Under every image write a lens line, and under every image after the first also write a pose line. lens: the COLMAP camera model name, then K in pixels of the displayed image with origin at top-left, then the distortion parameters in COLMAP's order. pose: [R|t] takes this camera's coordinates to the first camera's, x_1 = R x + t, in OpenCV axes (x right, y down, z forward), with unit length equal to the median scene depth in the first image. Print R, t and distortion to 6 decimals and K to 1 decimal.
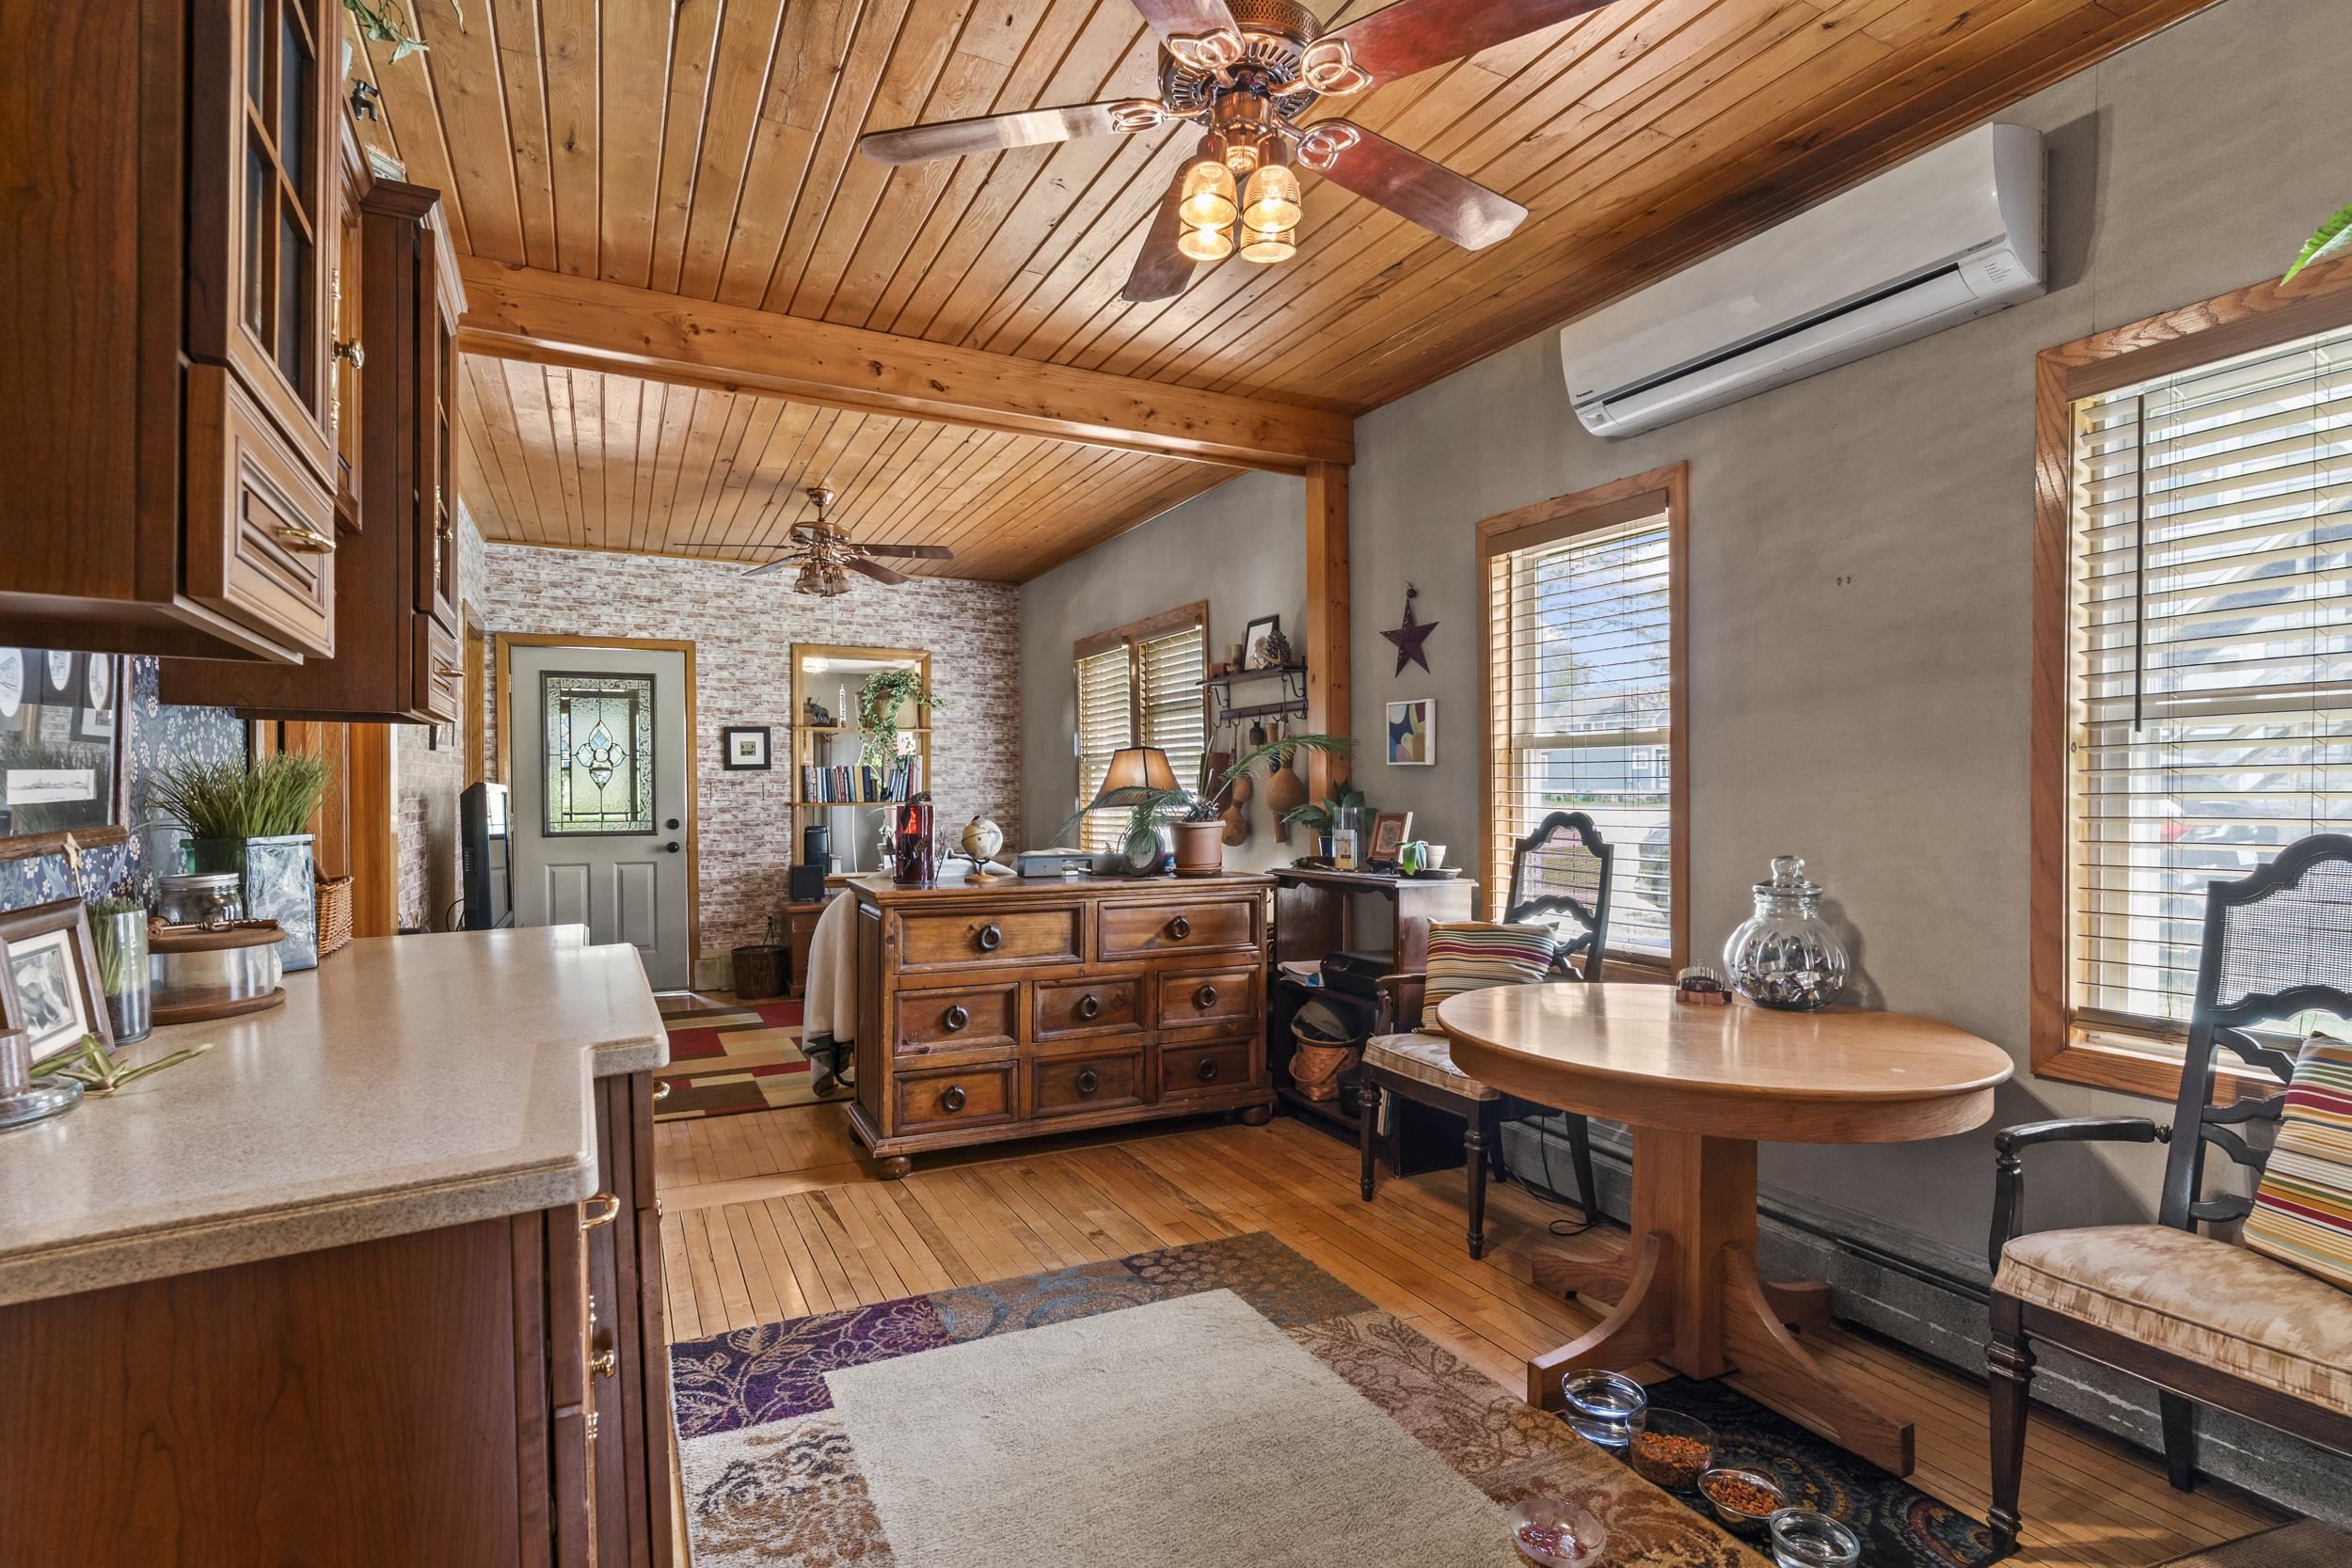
lens RADIAL K [[1131.6, 0, 1152.6], [0, 1131.6, 796.1], [0, 0, 1]] dist [-0.000469, 0.002045]
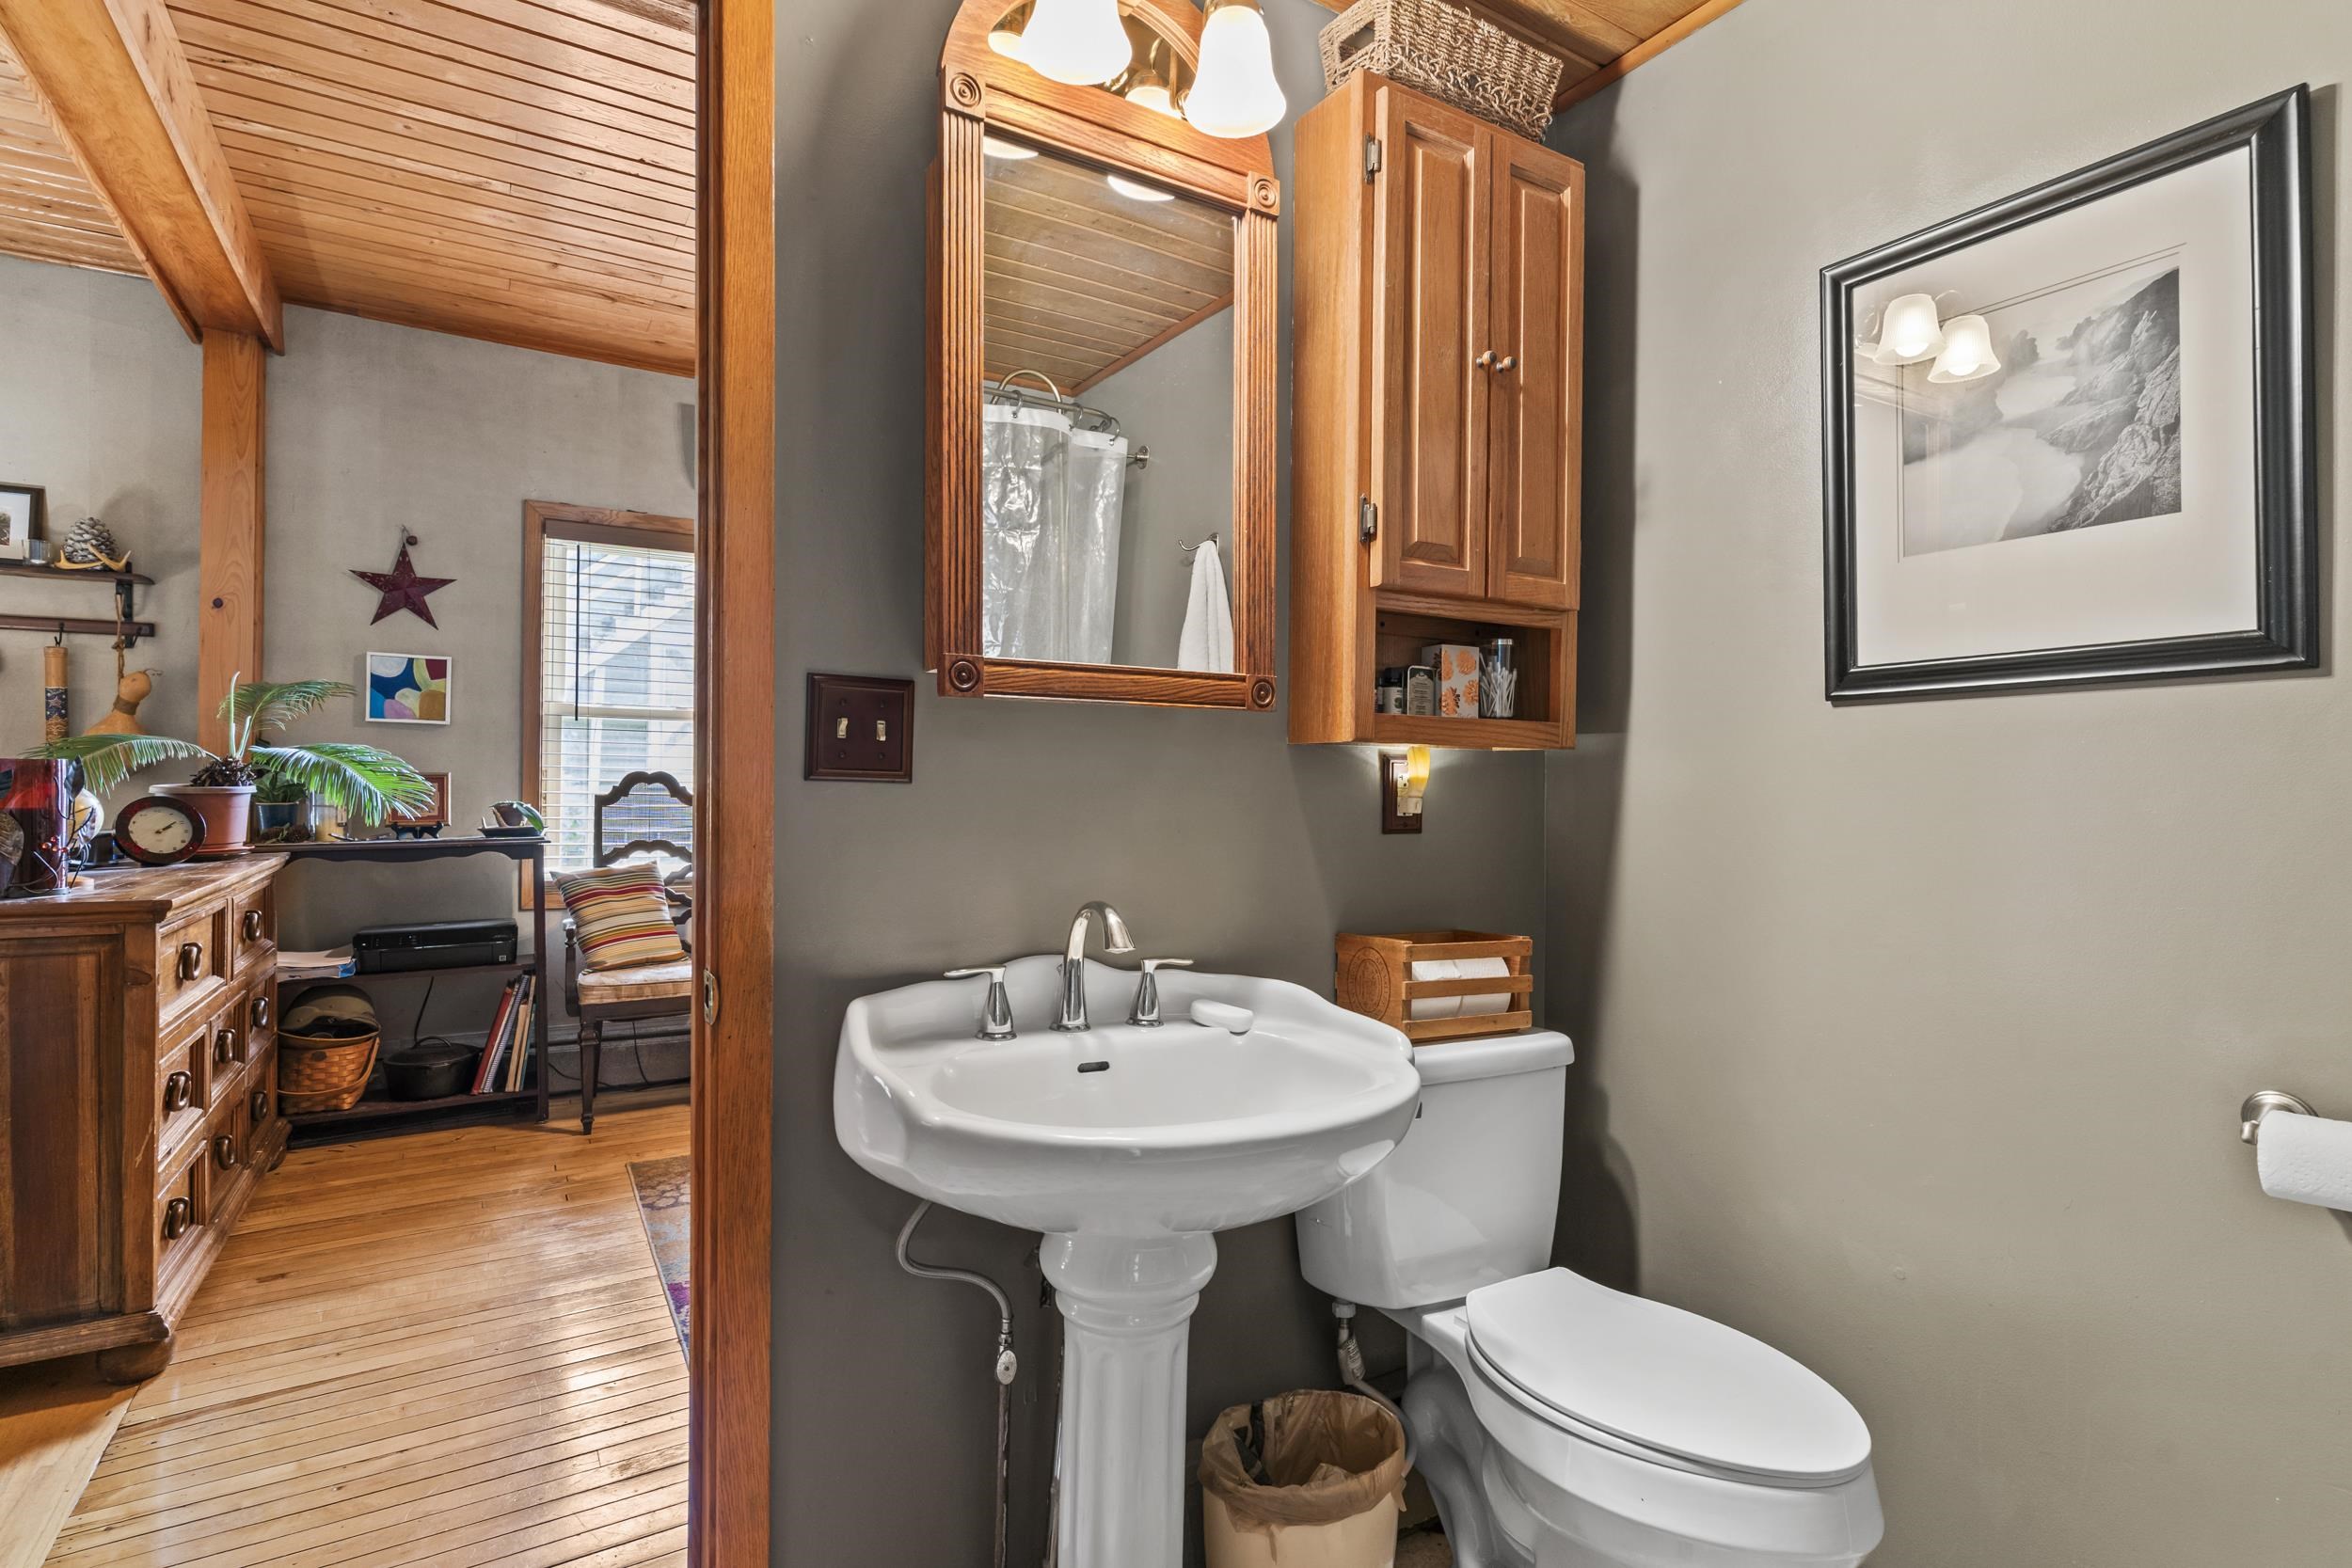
lens RADIAL K [[1131.6, 0, 1160.0], [0, 1131.6, 785.1], [0, 0, 1]] dist [-0.000469, 0.002045]
pose [[-0.074886, 0.003392, 0.997186, -0.834786], [-0.000555, 0.999994, -0.003443, 0.030020], [-0.997192, -0.000811, -0.074883, 0.496921]]
